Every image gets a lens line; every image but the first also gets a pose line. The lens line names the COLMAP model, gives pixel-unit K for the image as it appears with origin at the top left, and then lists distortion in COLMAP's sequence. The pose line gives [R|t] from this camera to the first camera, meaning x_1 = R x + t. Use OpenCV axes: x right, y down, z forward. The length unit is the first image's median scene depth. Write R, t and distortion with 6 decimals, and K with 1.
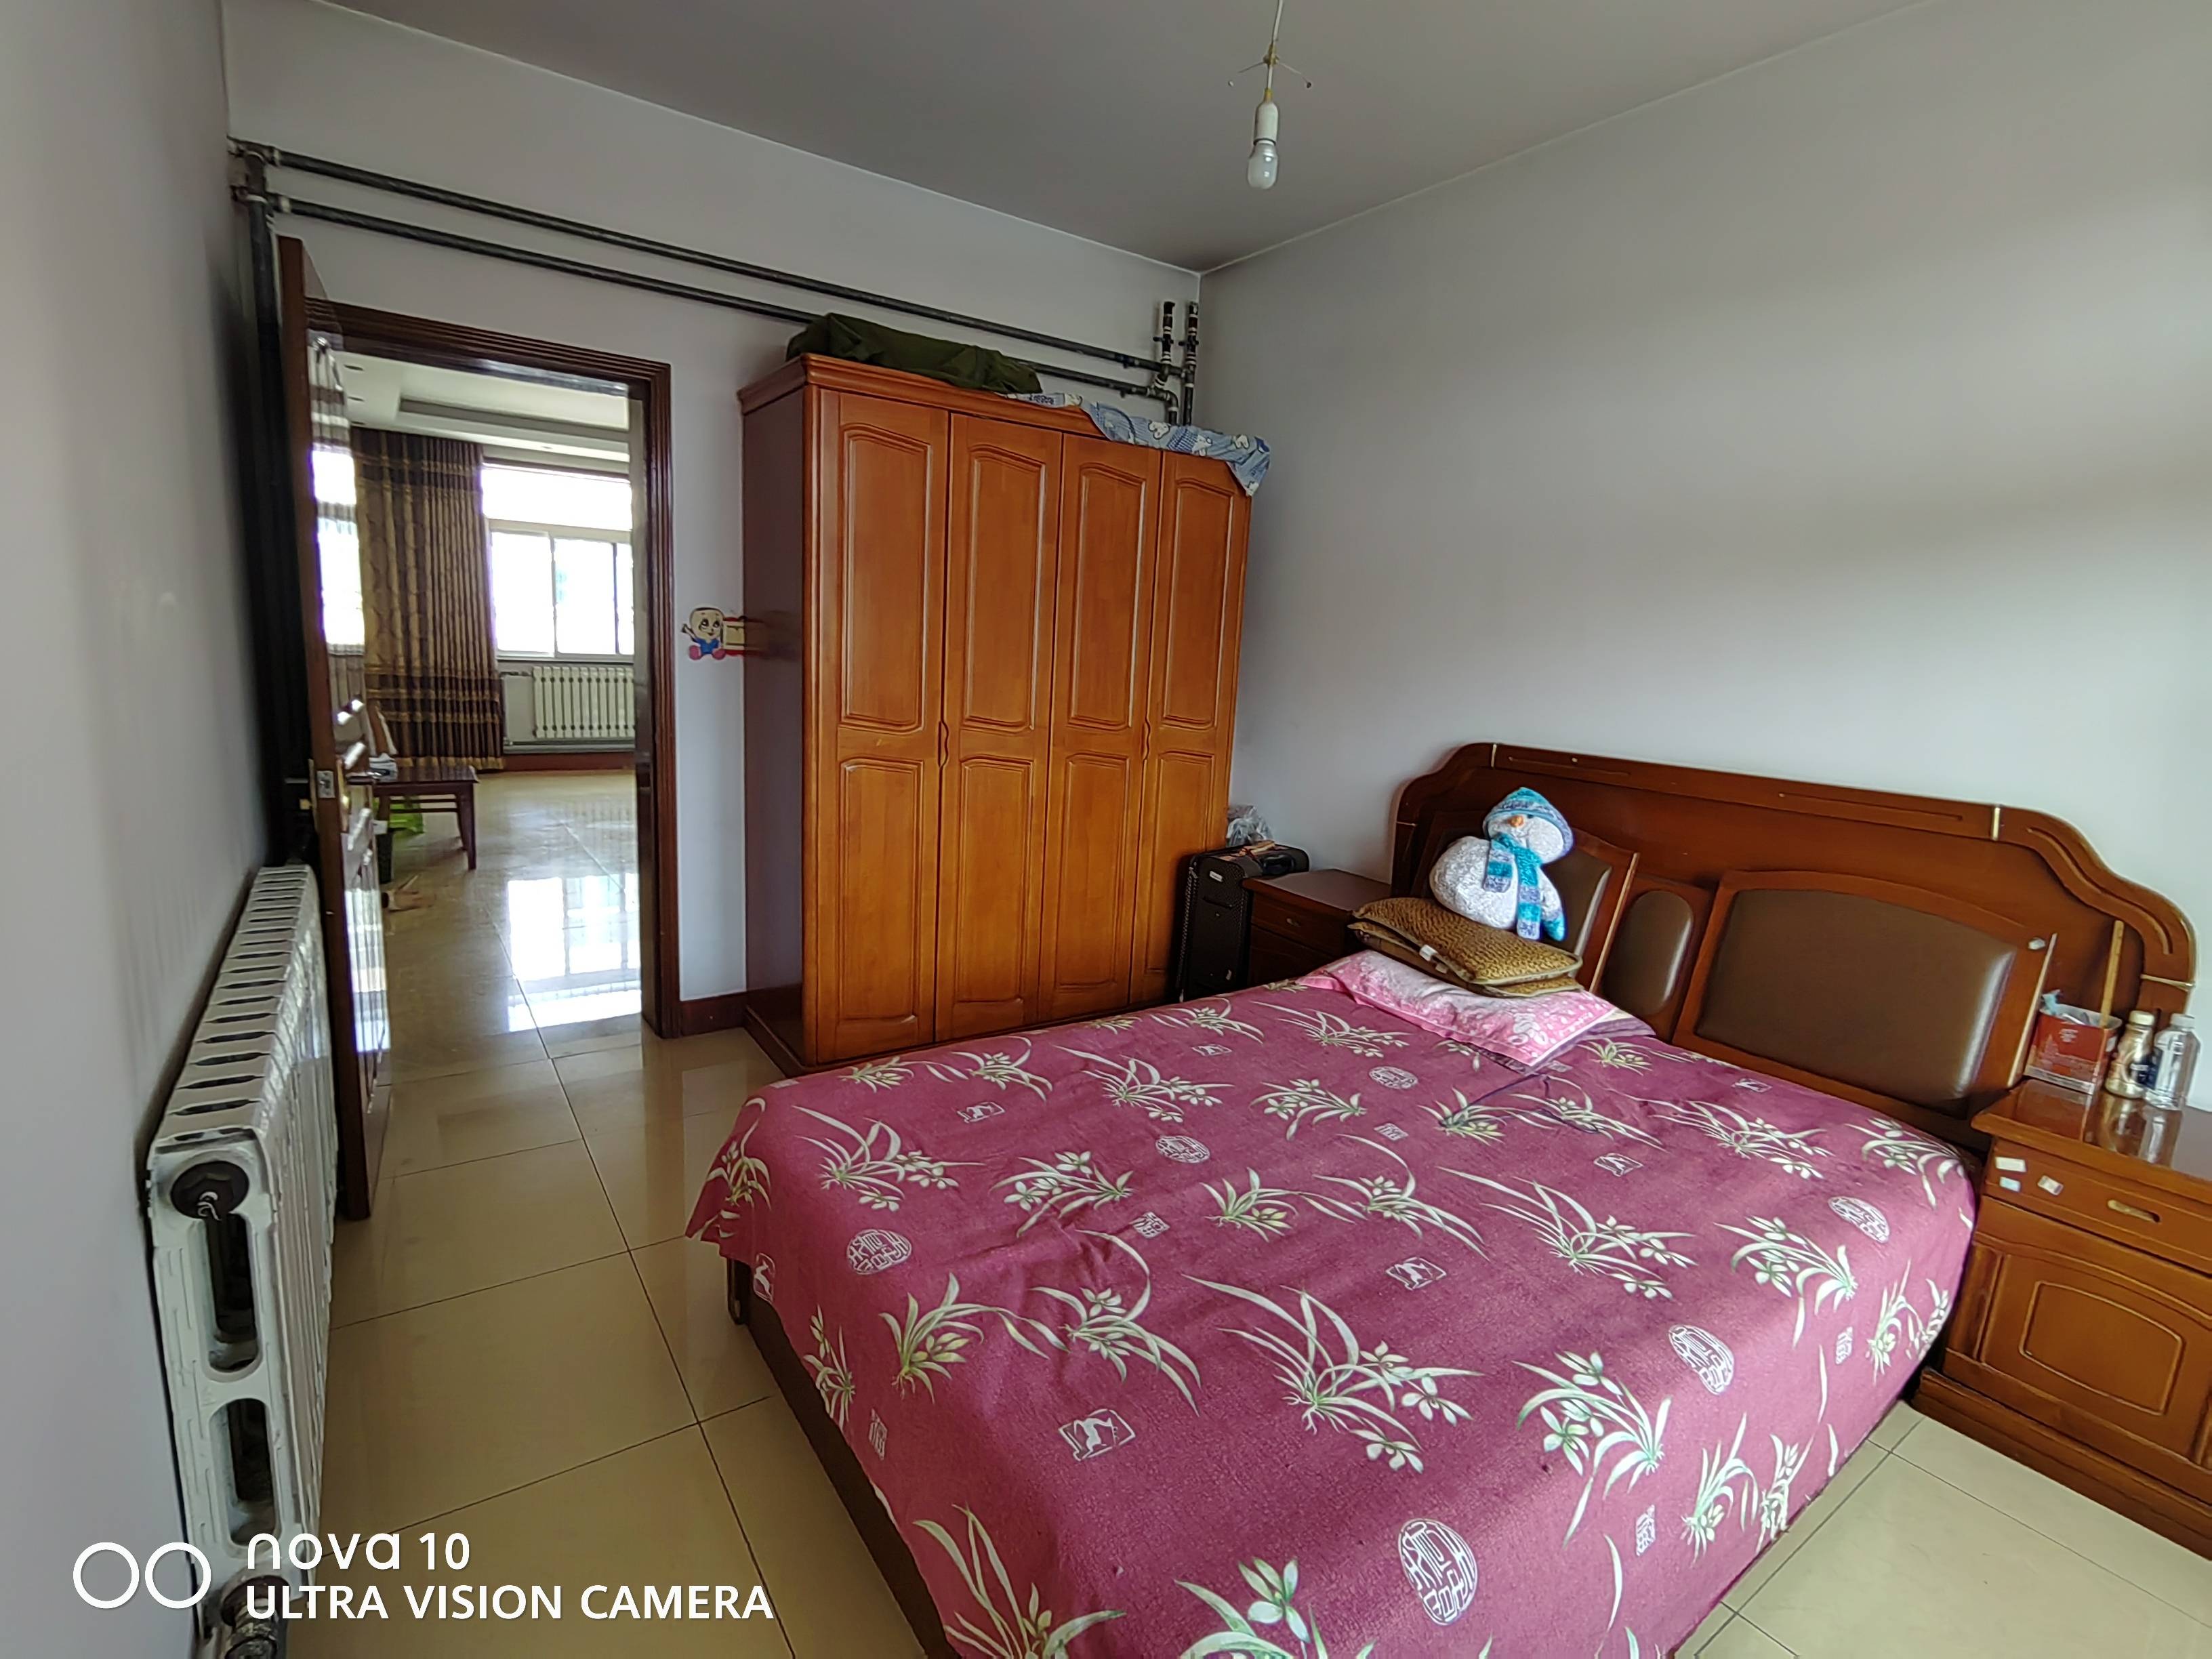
lens RADIAL K [[1068.4, 0, 1106.0], [0, 1068.4, 829.5], [0, 0, 1]] dist [-0.000167, -0.000083]
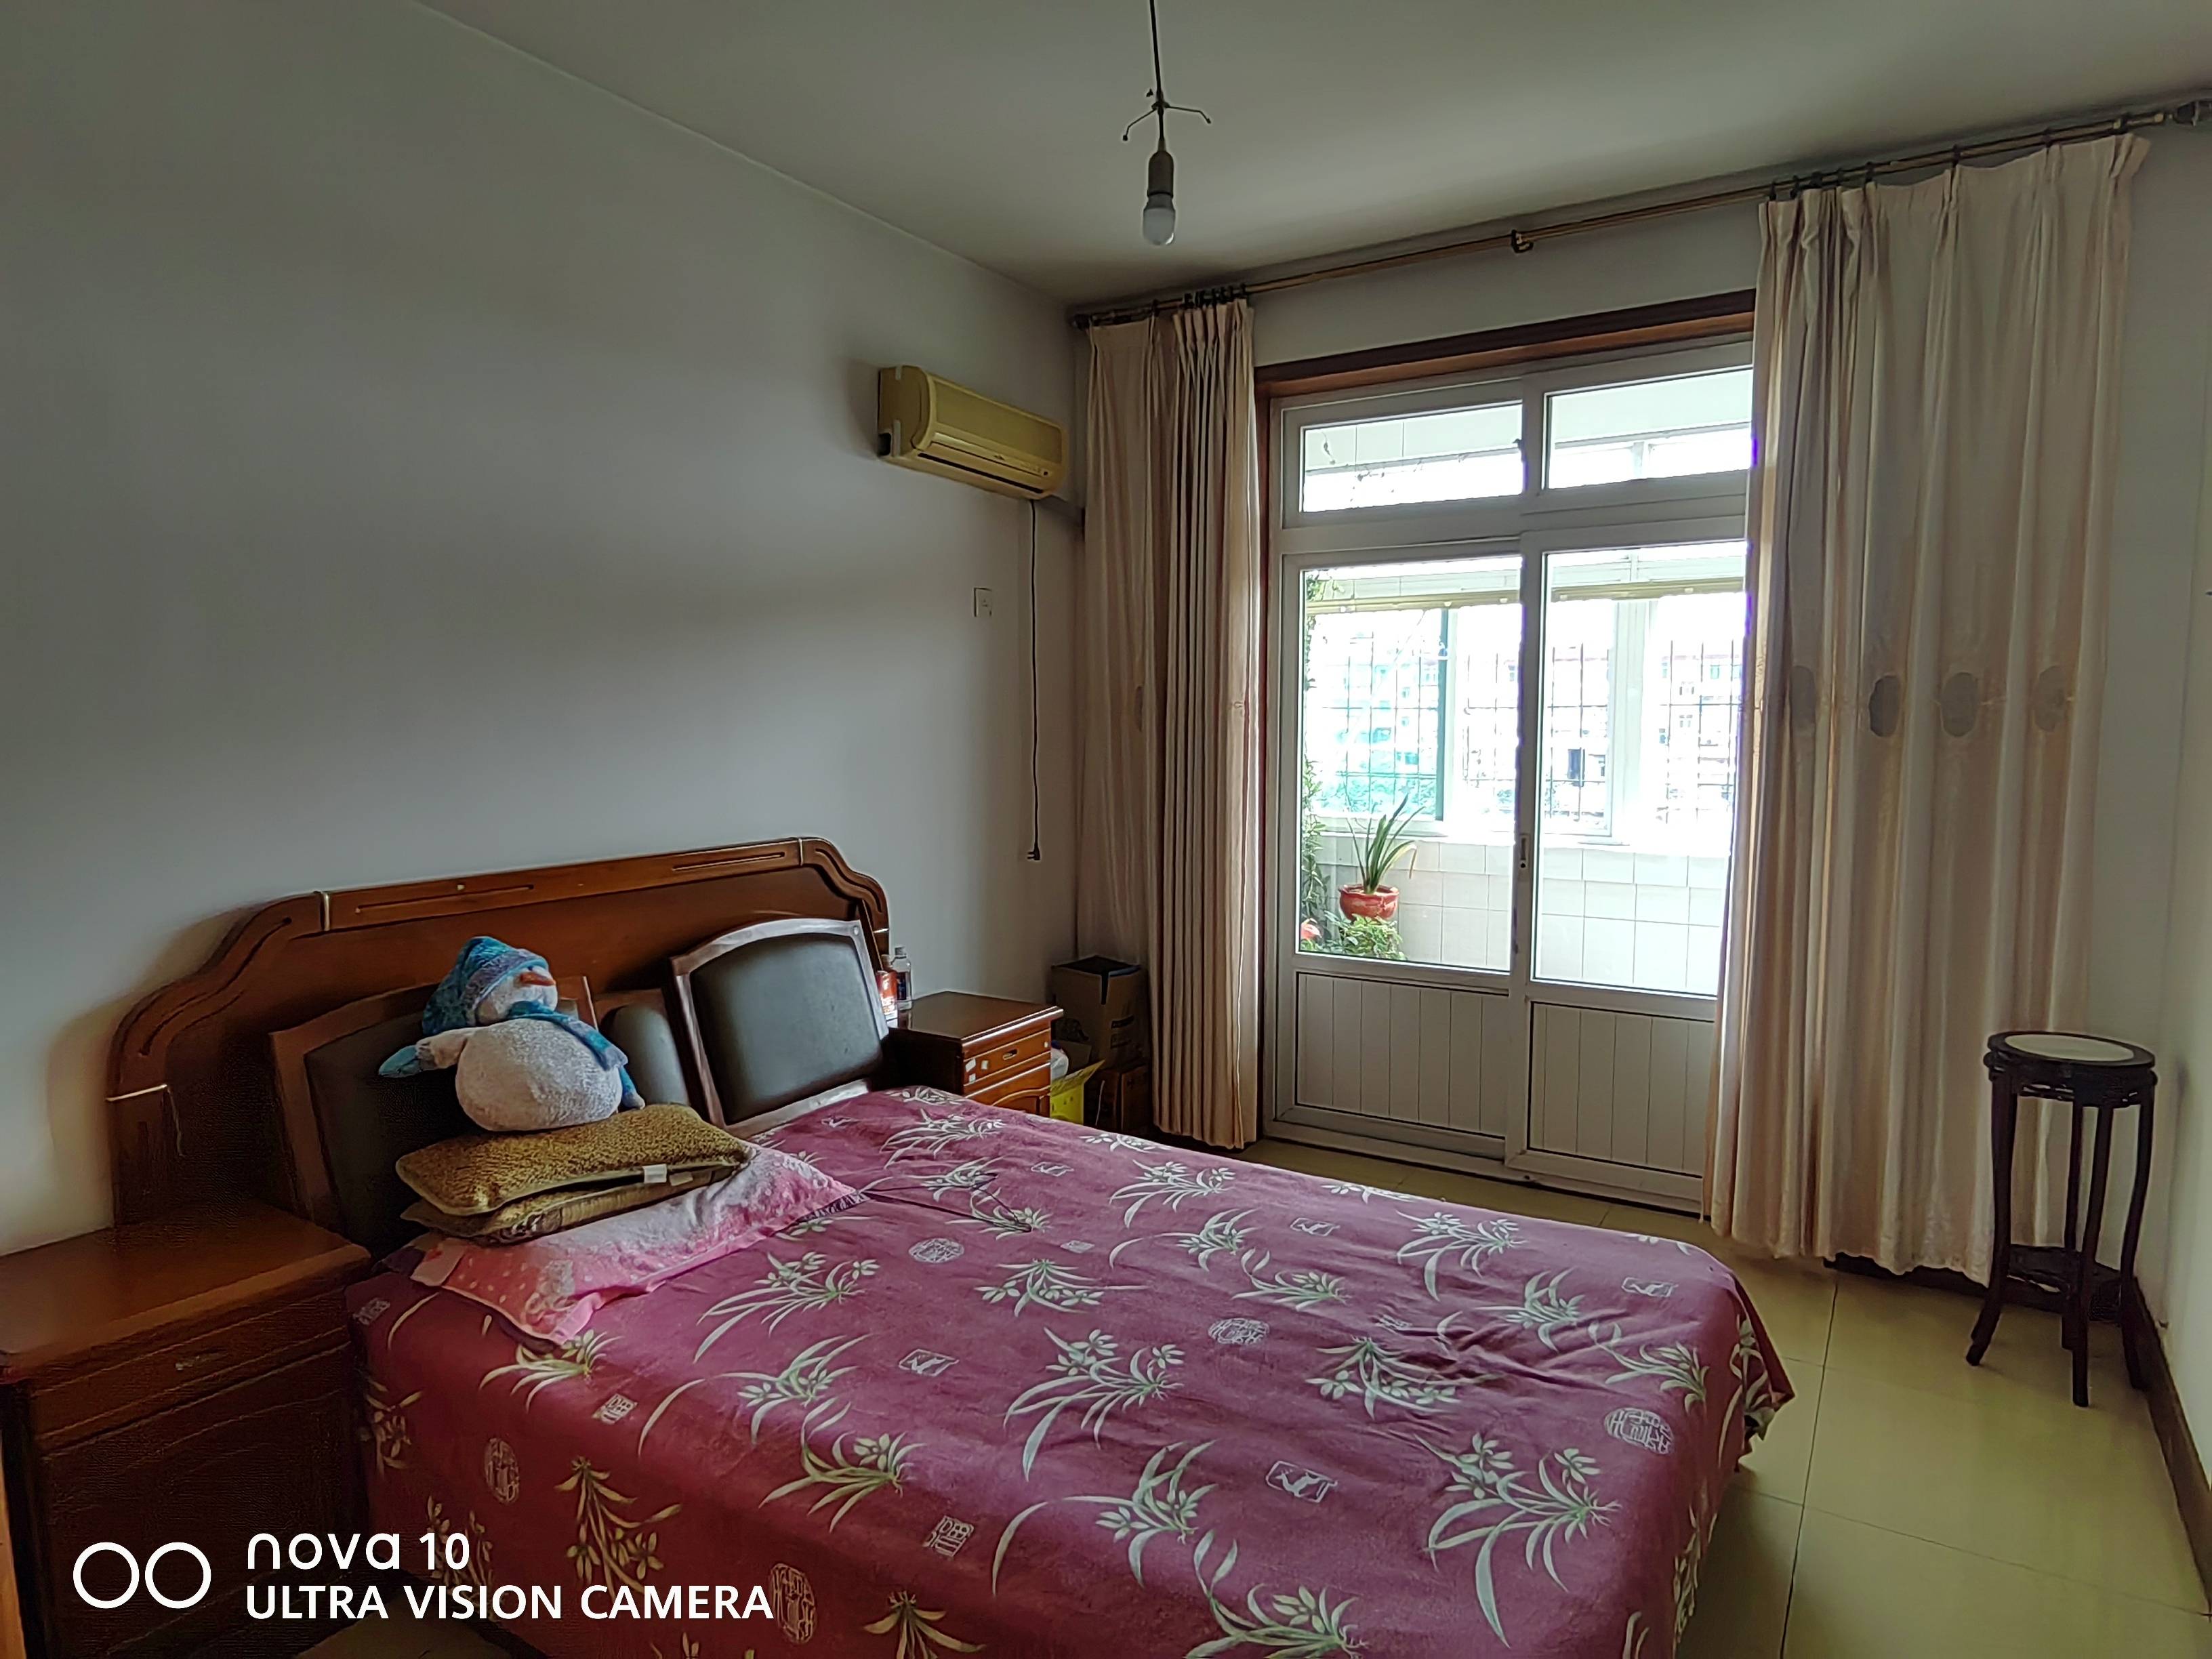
lens RADIAL K [[1269.0, 0, 1106.0], [0, 1269.0, 829.5], [0, 0, 1]] dist [0.002364, 0.000244]
pose [[-0.393934, -0.131366, 0.909703, -0.705442], [0.141434, 0.969283, 0.201215, -0.297533], [-0.908192, 0.207928, -0.363253, 1.245589]]
